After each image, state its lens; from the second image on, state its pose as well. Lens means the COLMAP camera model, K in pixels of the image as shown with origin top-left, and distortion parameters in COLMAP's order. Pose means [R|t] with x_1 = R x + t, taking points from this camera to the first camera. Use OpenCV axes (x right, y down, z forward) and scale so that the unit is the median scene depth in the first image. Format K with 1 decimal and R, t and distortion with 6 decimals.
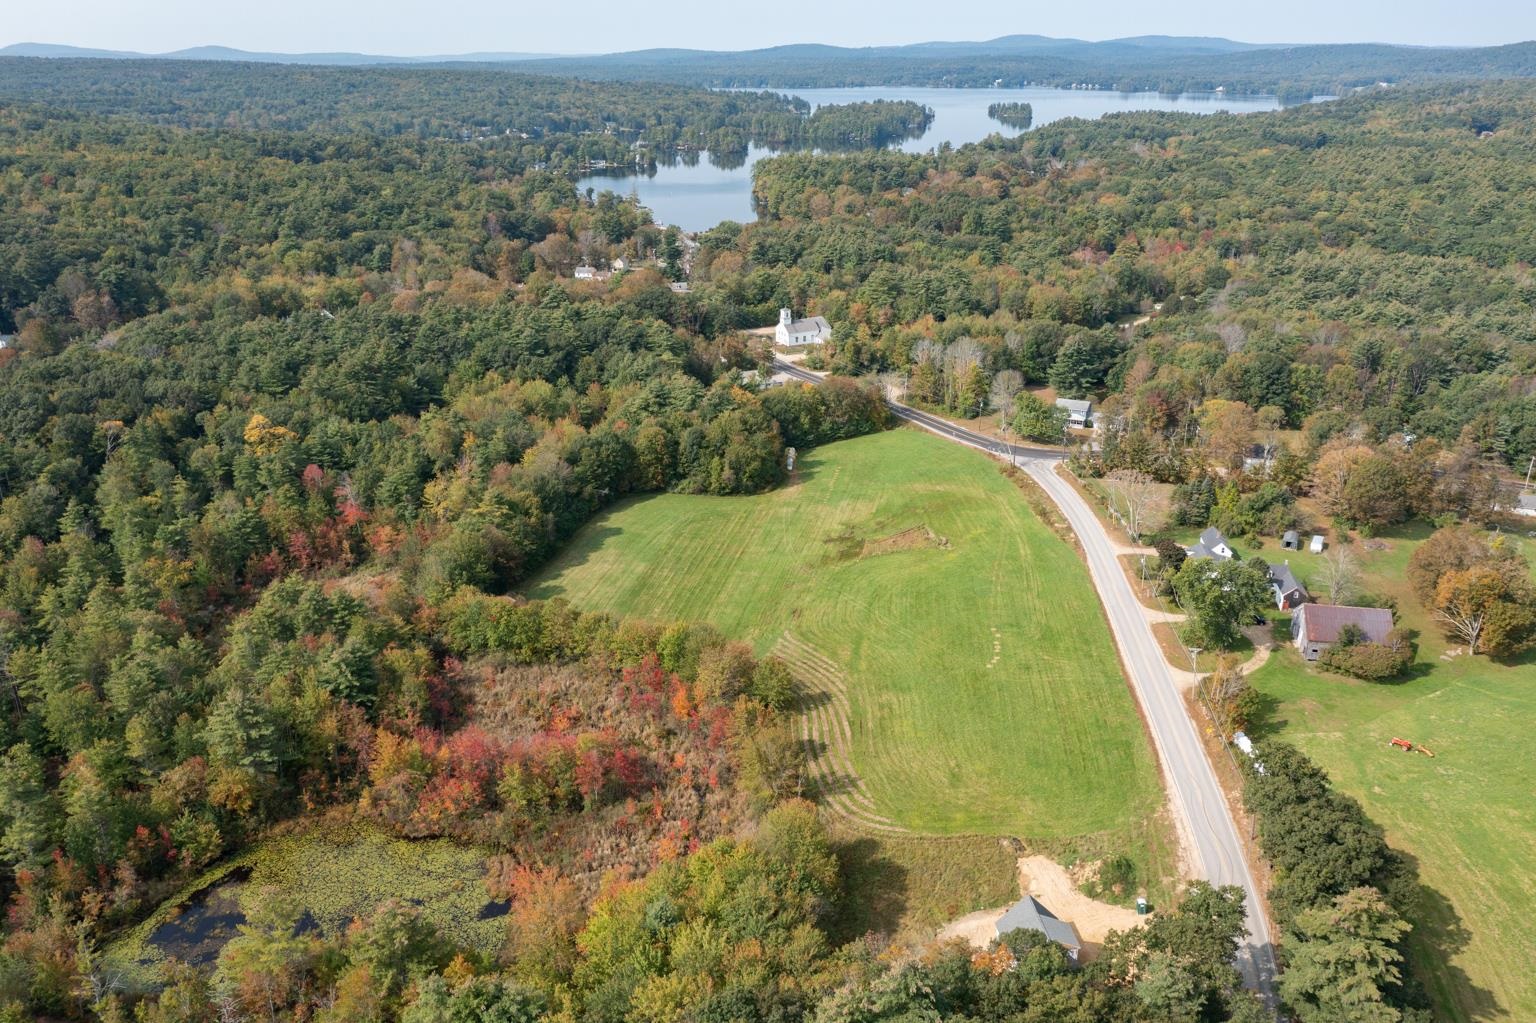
lens RADIAL K [[1218.6, 0, 770.1], [0, 1218.6, 508.4], [0, 0, 1]] dist [-0.015809, 0.004907]
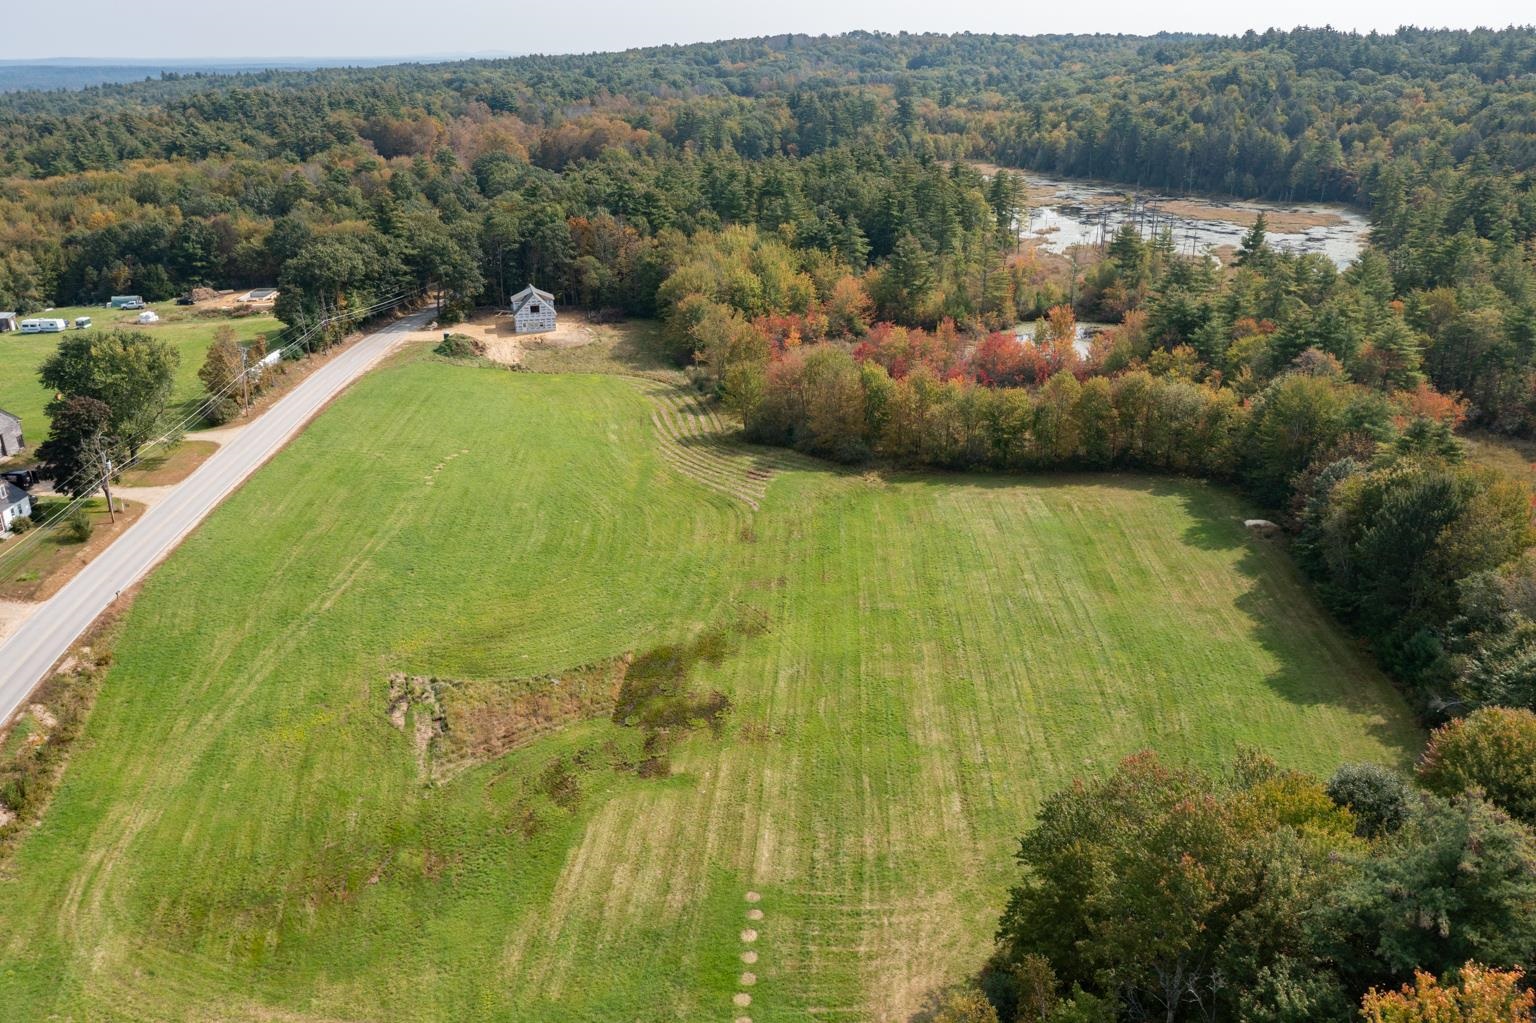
lens RADIAL K [[1218.6, 0, 770.0], [0, 1218.6, 500.4], [0, 0, 1]] dist [-0.015809, 0.004907]
pose [[-0.988120, 0.071159, -0.136220, 0.048275], [-0.036459, 0.752515, 0.657566, -0.166288], [0.149299, 0.654720, -0.740980, 0.772372]]
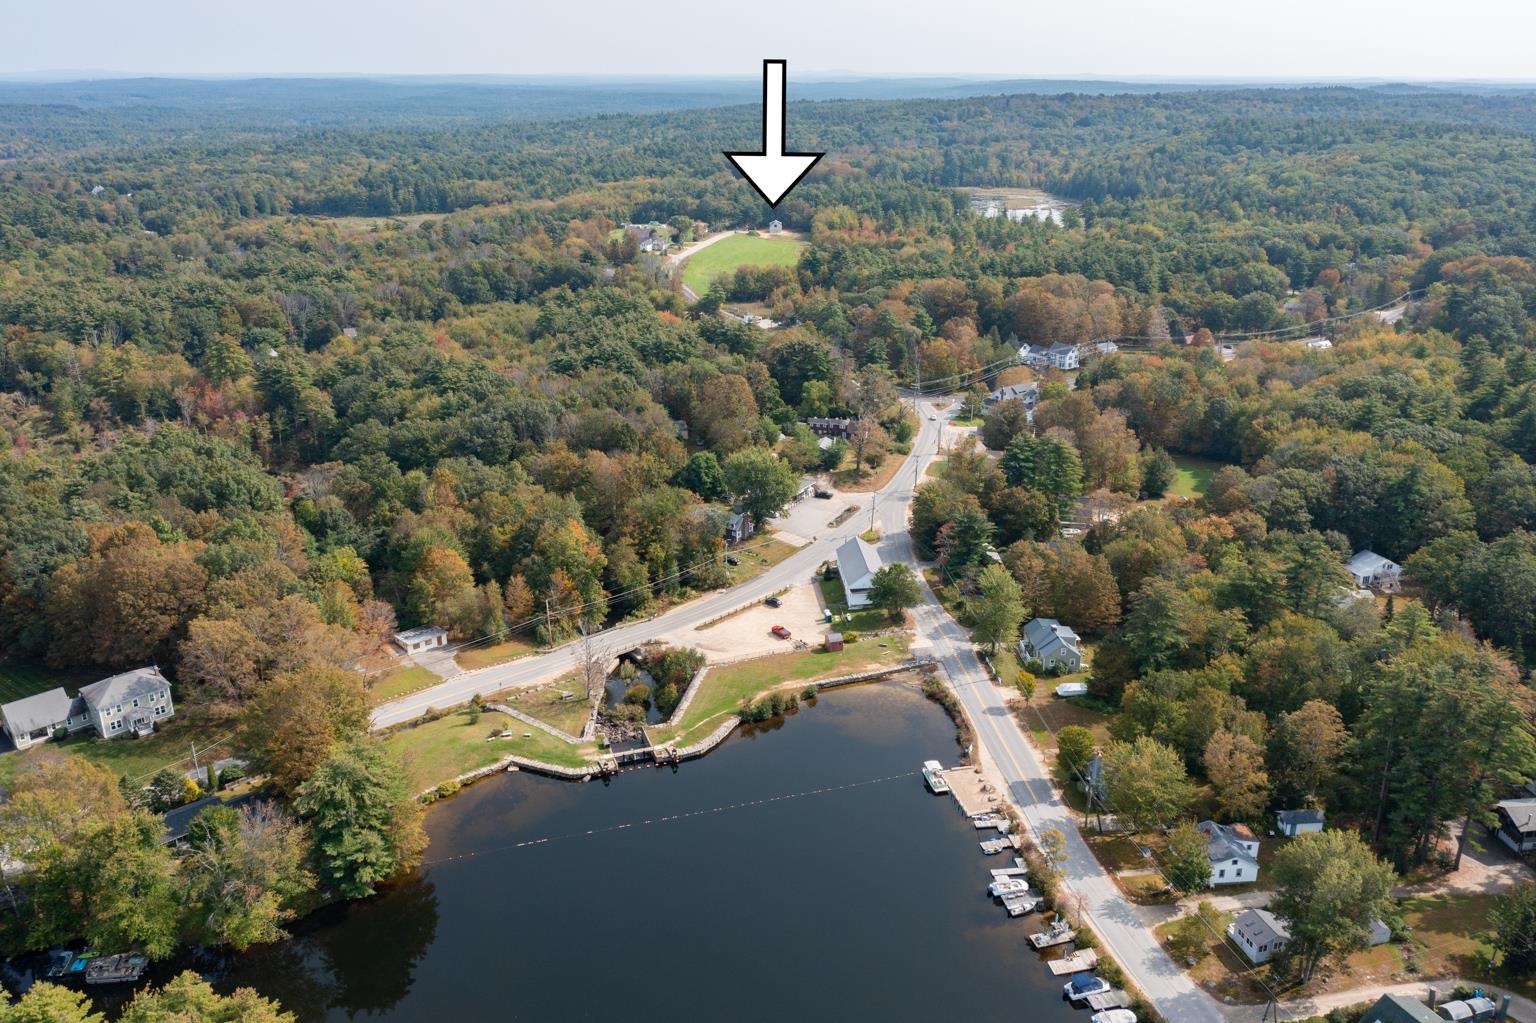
lens RADIAL K [[1218.6, 0, 766.4], [0, 1218.6, 508.7], [0, 0, 1]] dist [-0.015809, 0.004907]
pose [[-0.993238, -0.026848, 0.112945, -0.123847], [0.053399, 0.758206, 0.649824, -0.714717], [-0.103082, 0.651462, -0.751646, 1.902834]]
